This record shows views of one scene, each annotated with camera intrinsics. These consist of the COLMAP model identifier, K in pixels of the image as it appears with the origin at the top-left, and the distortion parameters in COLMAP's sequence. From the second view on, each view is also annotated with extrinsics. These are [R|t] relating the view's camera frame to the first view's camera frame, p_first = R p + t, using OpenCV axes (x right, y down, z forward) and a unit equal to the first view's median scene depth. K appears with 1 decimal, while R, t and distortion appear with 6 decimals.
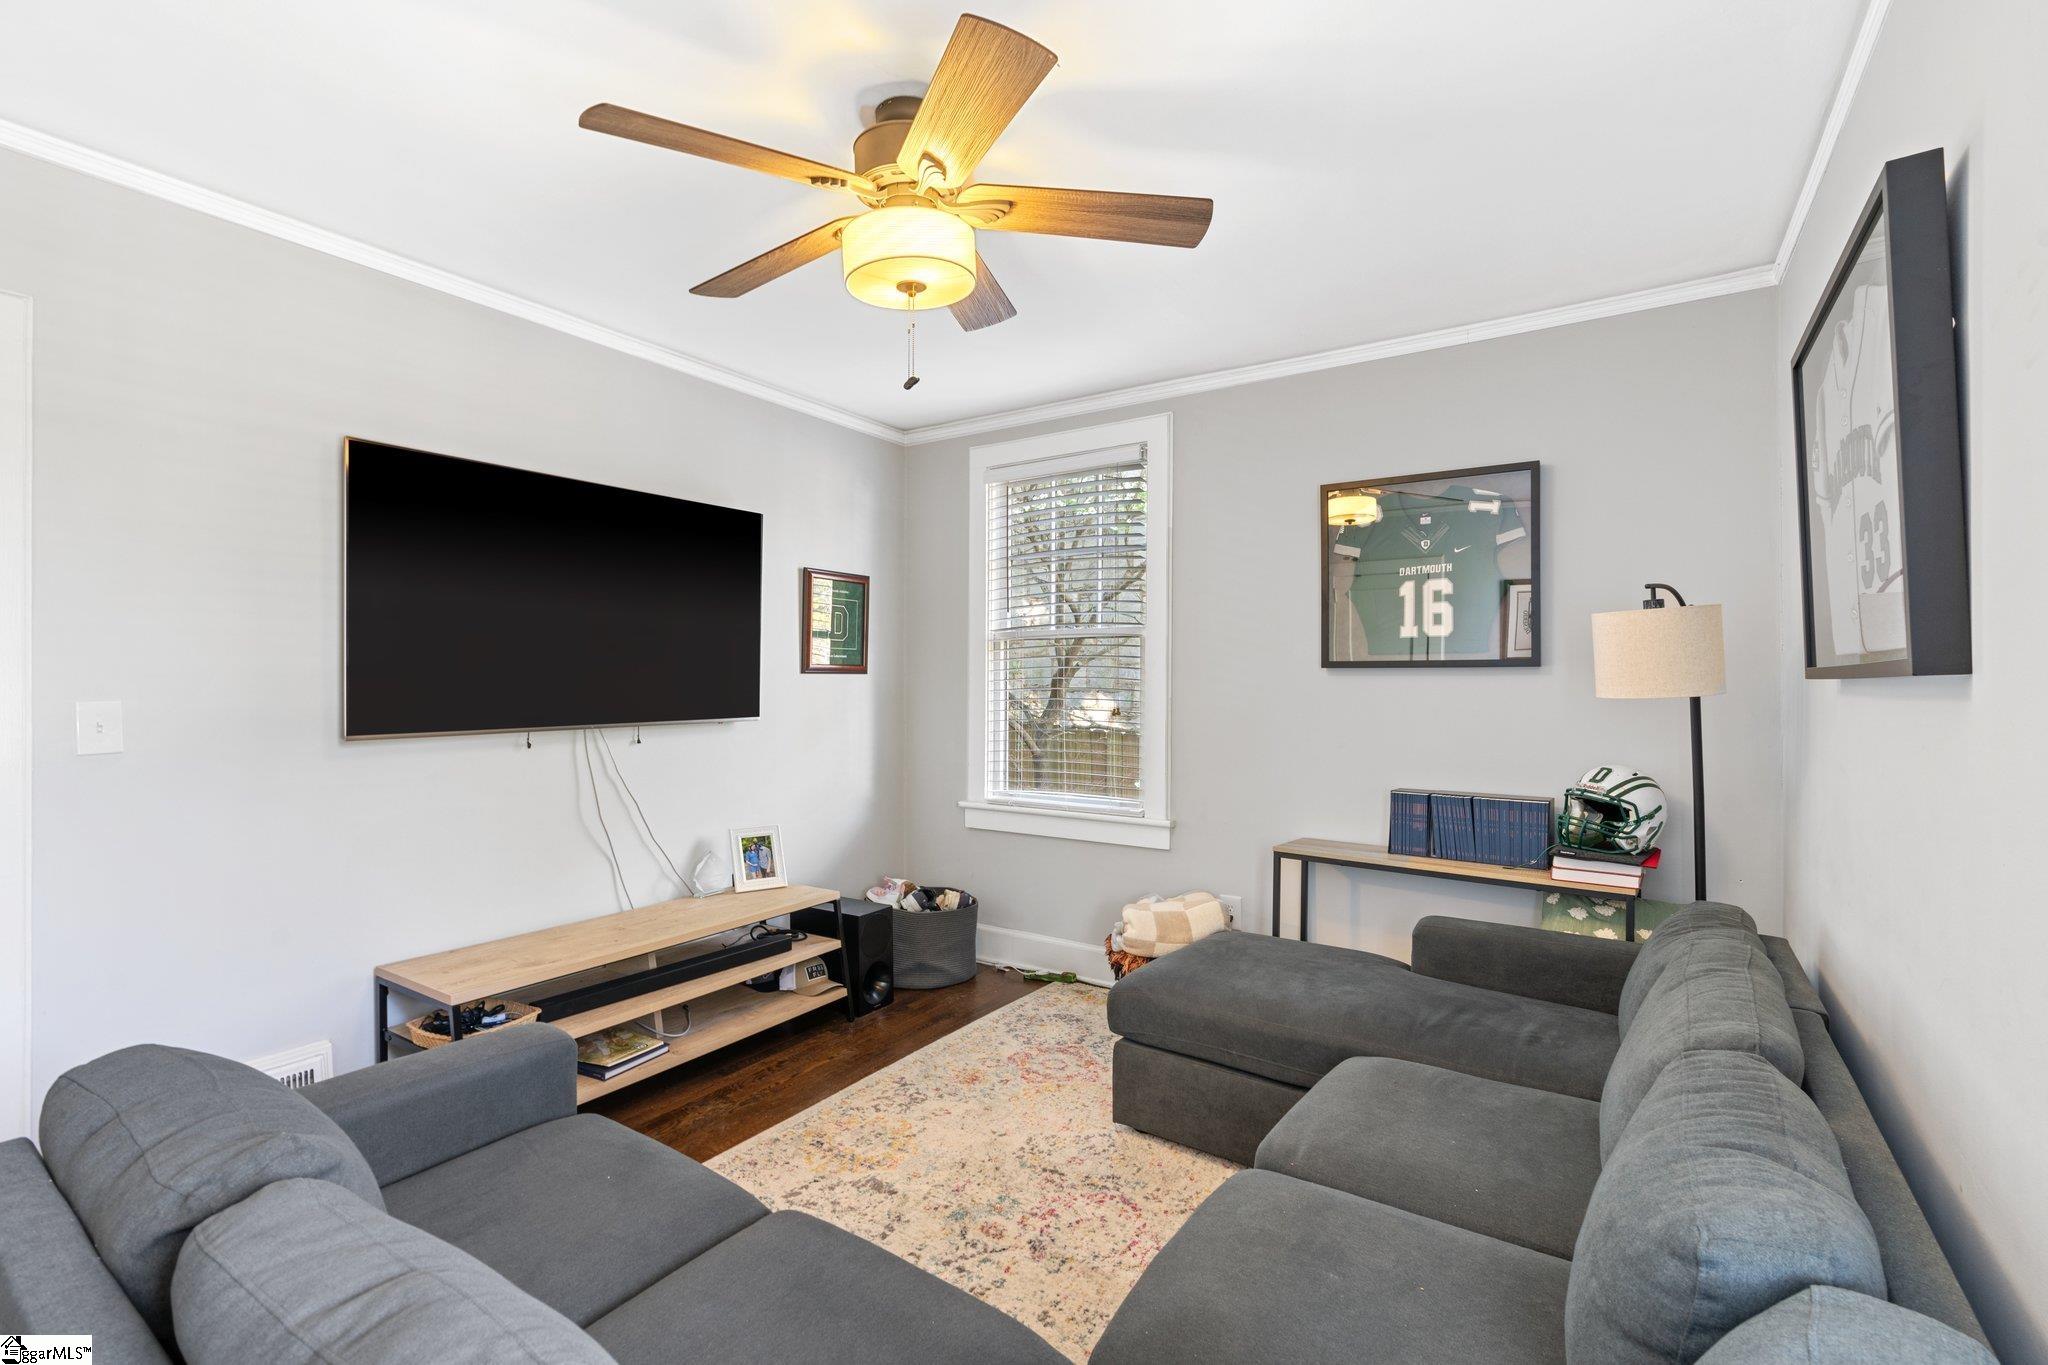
lens RADIAL K [[924.5, 0, 1027.1], [0, 924.5, 667.7], [0, 0, 1]] dist [-0.010570, 0.002192]
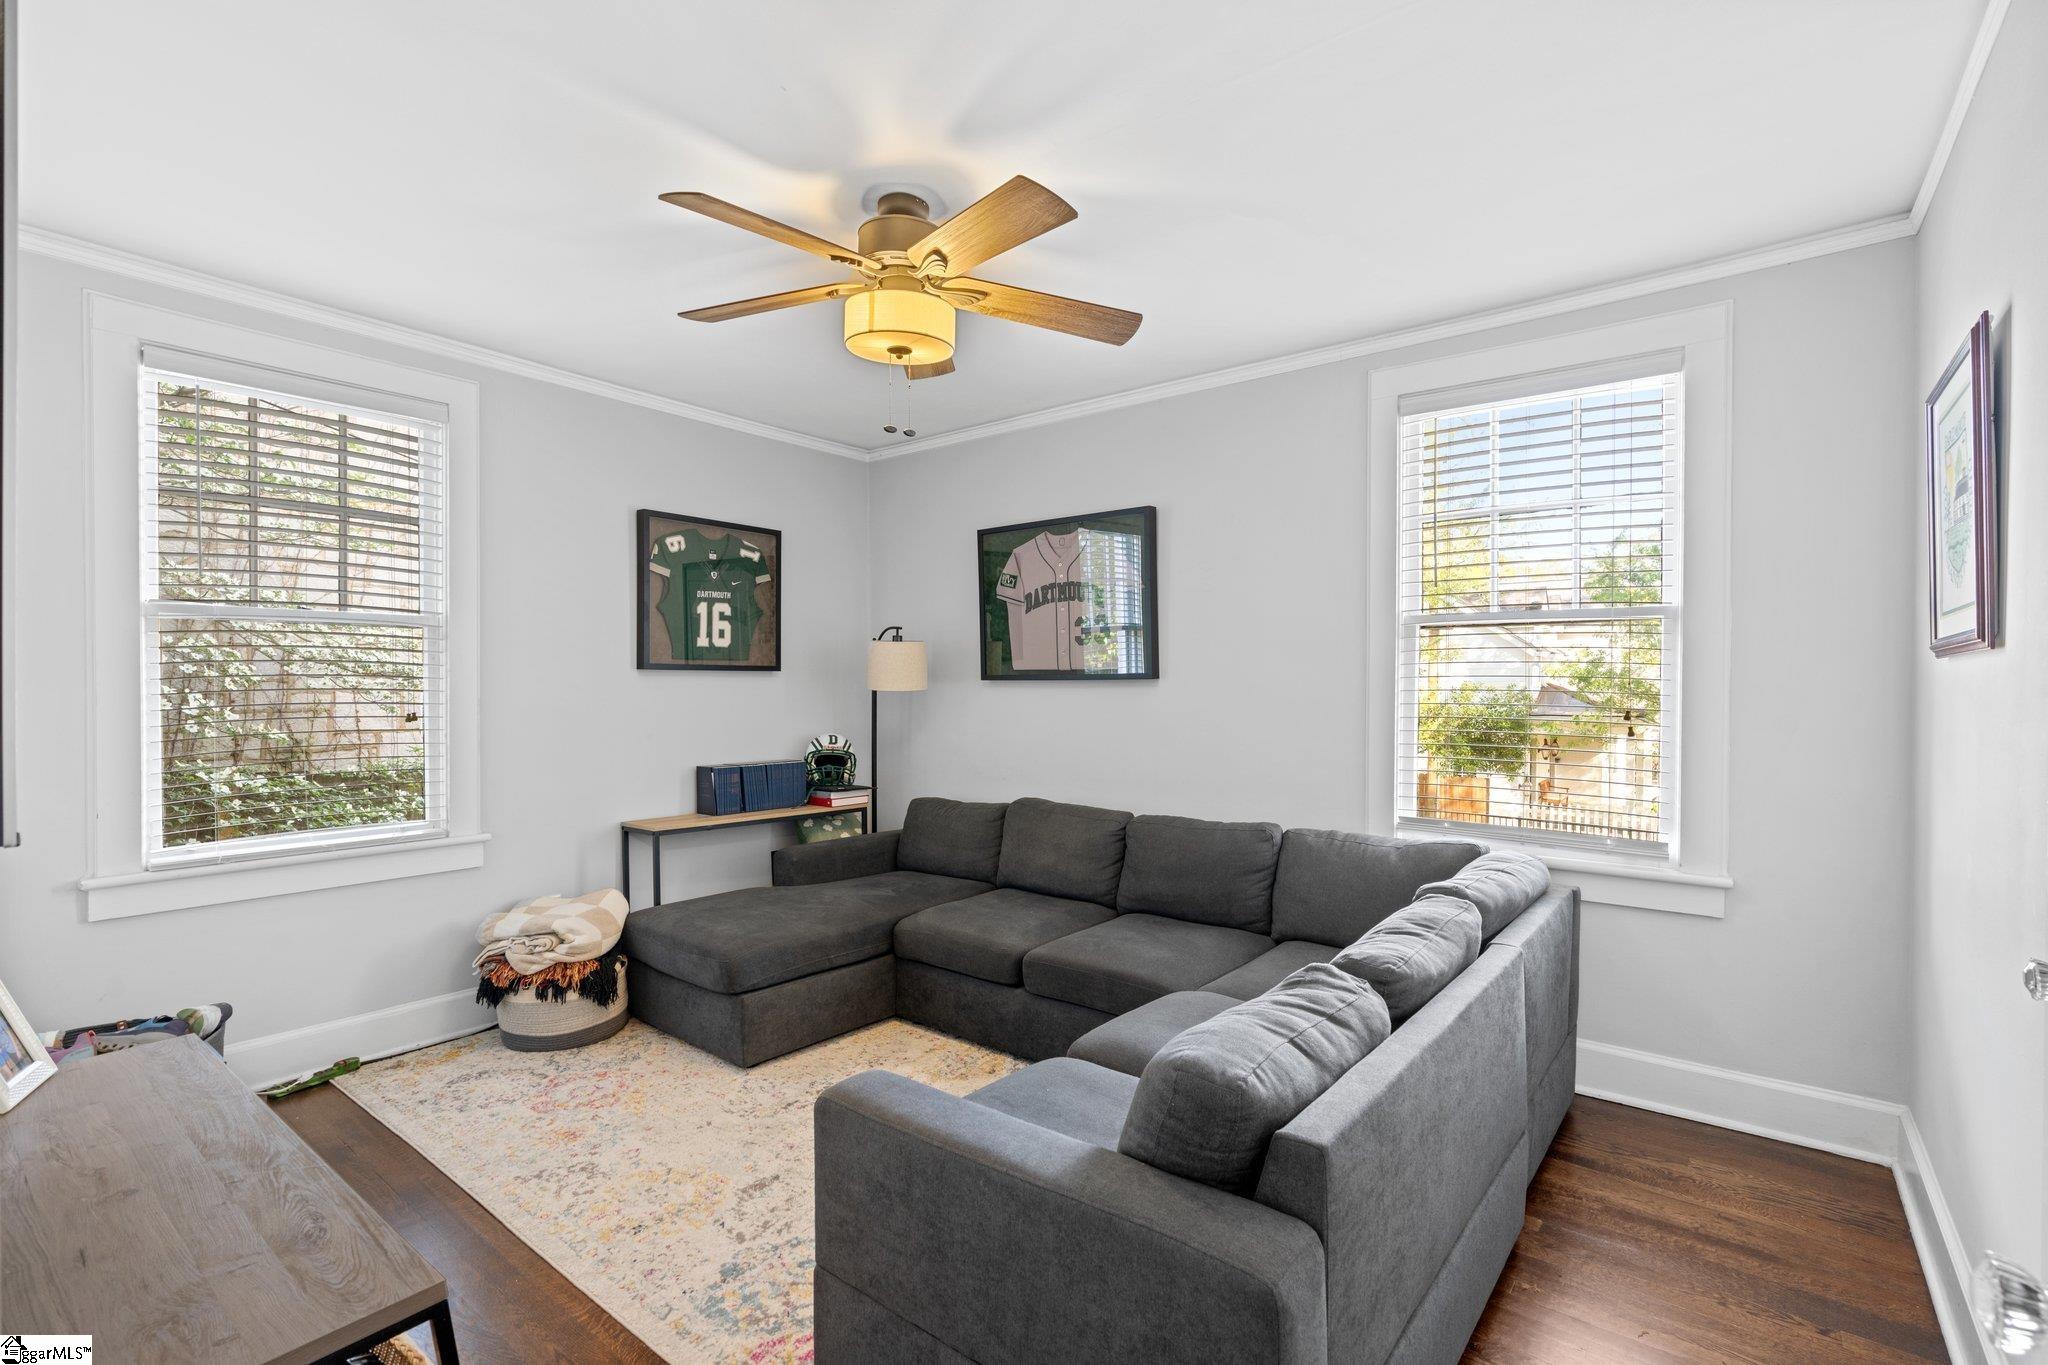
lens RADIAL K [[924.5, 0, 1031.6], [0, 924.5, 687.1], [0, 0, 1]] dist [-0.010570, 0.002192]
pose [[0.062608, -0.005580, 0.998023, -0.838551], [-0.017788, 0.999819, 0.006706, 0.006327], [-0.997880, -0.018173, 0.062497, 0.479202]]
